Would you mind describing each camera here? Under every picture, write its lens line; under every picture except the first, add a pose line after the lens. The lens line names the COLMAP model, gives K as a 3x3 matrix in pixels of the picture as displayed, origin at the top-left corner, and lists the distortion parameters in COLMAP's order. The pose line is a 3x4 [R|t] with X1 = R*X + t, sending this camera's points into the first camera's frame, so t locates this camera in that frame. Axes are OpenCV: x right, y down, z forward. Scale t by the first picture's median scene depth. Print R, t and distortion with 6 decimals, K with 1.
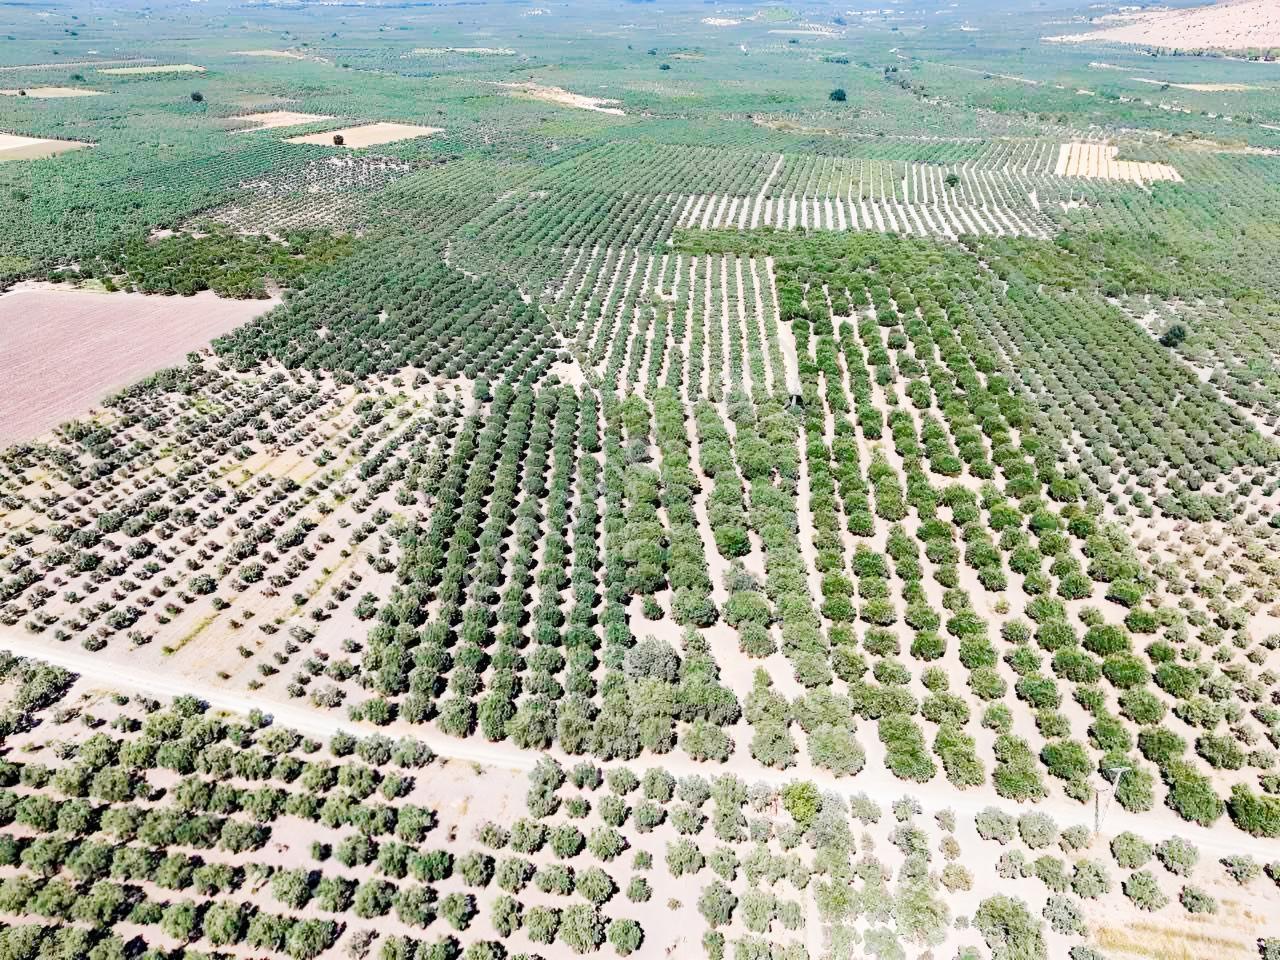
lens RADIAL K [[940.9, 0, 640.0], [0, 940.9, 480.0], [0, 0, 1]] dist [0.079024, -0.071559]
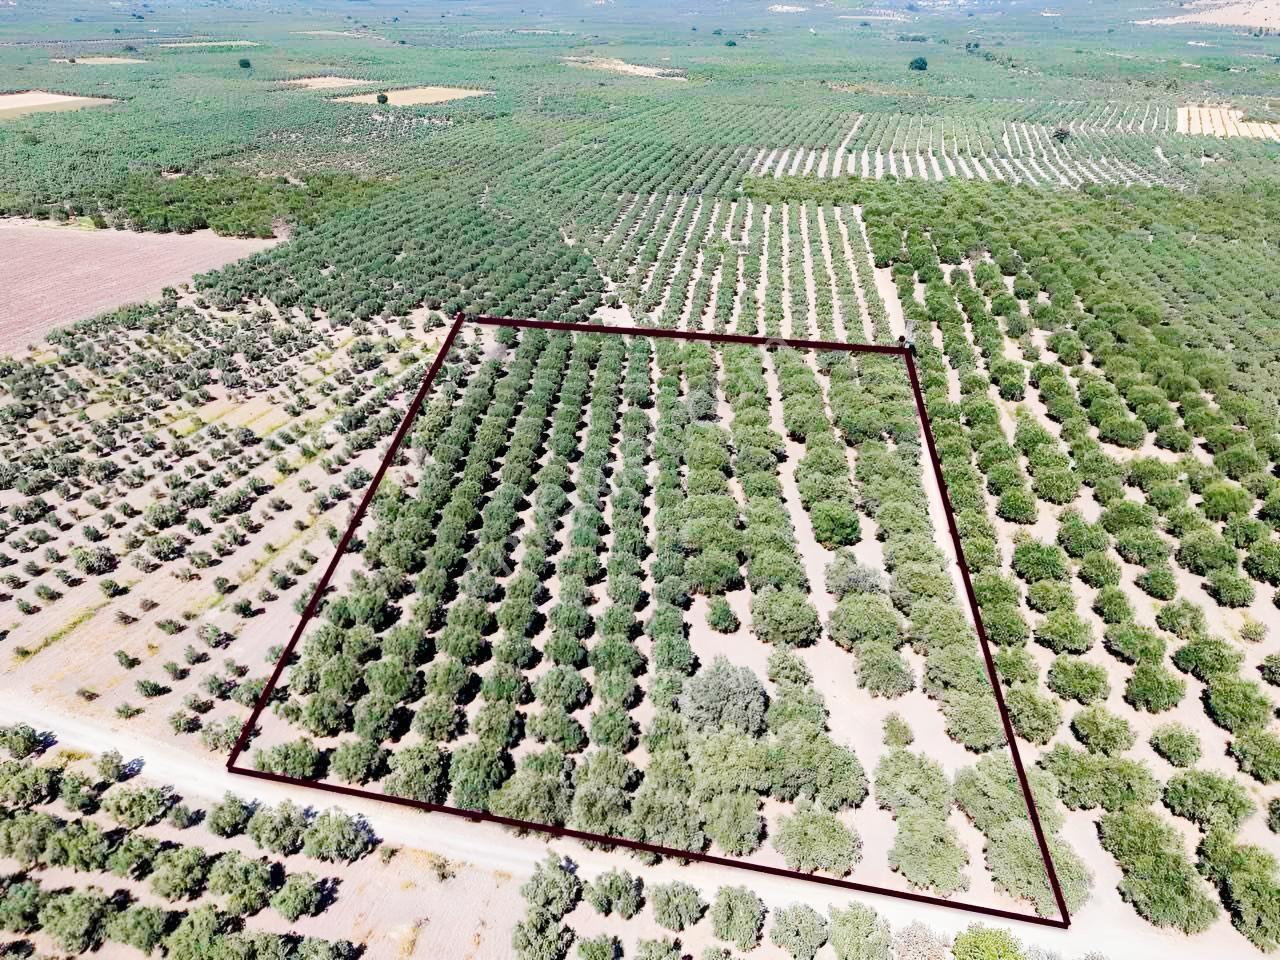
lens RADIAL K [[940.9, 0, 640.0], [0, 940.9, 480.0], [0, 0, 1]] dist [0.079024, -0.071559]
pose [[0.998201, 0.025835, -0.054104, -0.010243], [-0.025780, 0.999666, 0.001715, 0.030848], [0.054130, -0.000317, 0.998534, 0.251871]]
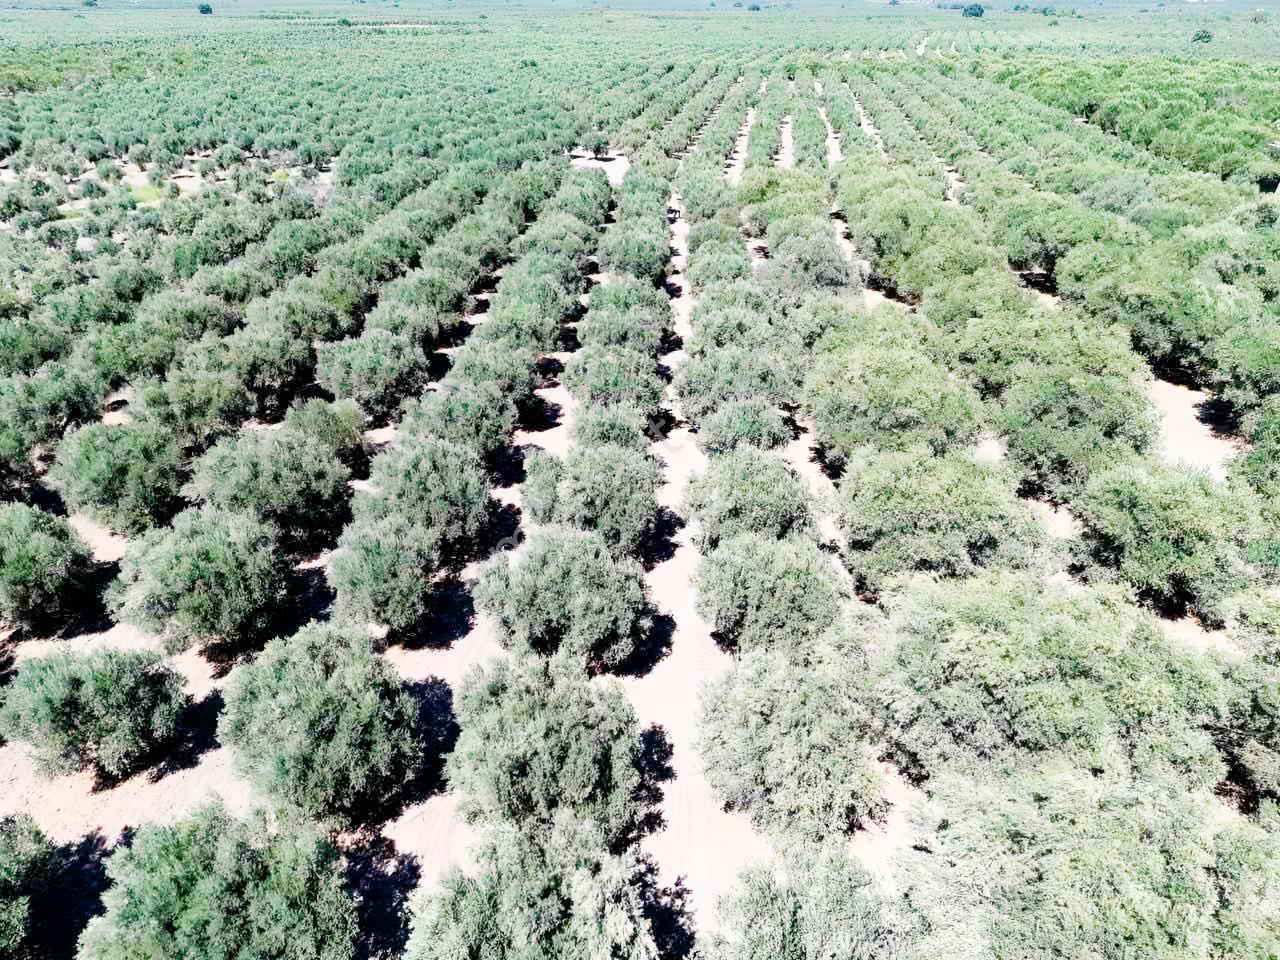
lens RADIAL K [[940.9, 0, 640.0], [0, 940.9, 480.0], [0, 0, 1]] dist [0.079024, -0.071559]
pose [[0.997095, 0.029011, -0.070420, -0.034691], [-0.029273, 0.999568, -0.002694, 0.030019], [0.070311, 0.004747, 0.997514, 0.781827]]
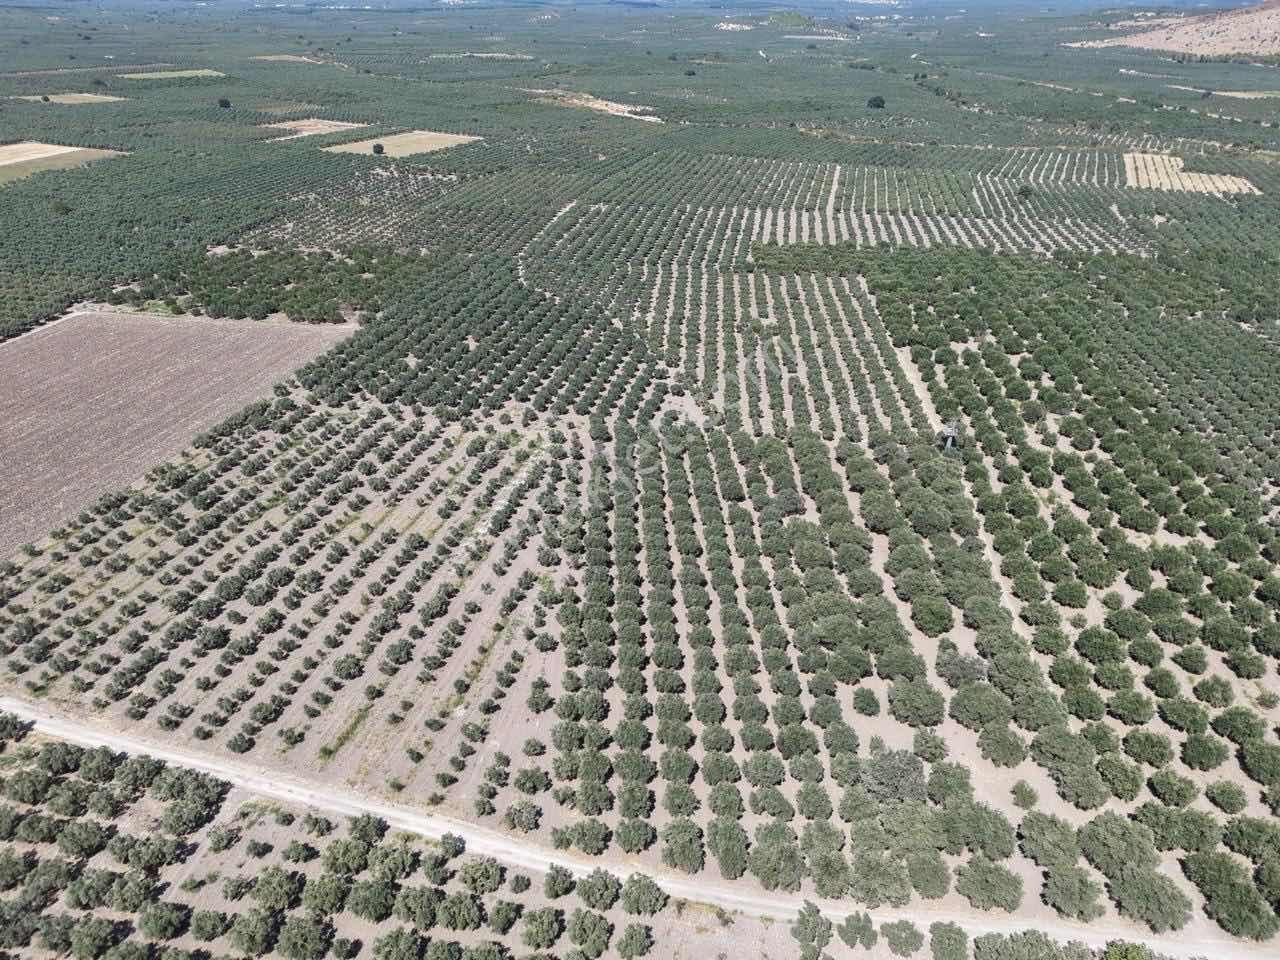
lens RADIAL K [[940.9, 0, 640.0], [0, 940.9, 480.0], [0, 0, 1]] dist [0.079024, -0.071559]
pose [[0.999997, 0.002486, -0.000077, -0.157994], [-0.002486, 0.999989, -0.004014, -0.050971], [0.000067, 0.004014, 0.999992, 0.098931]]
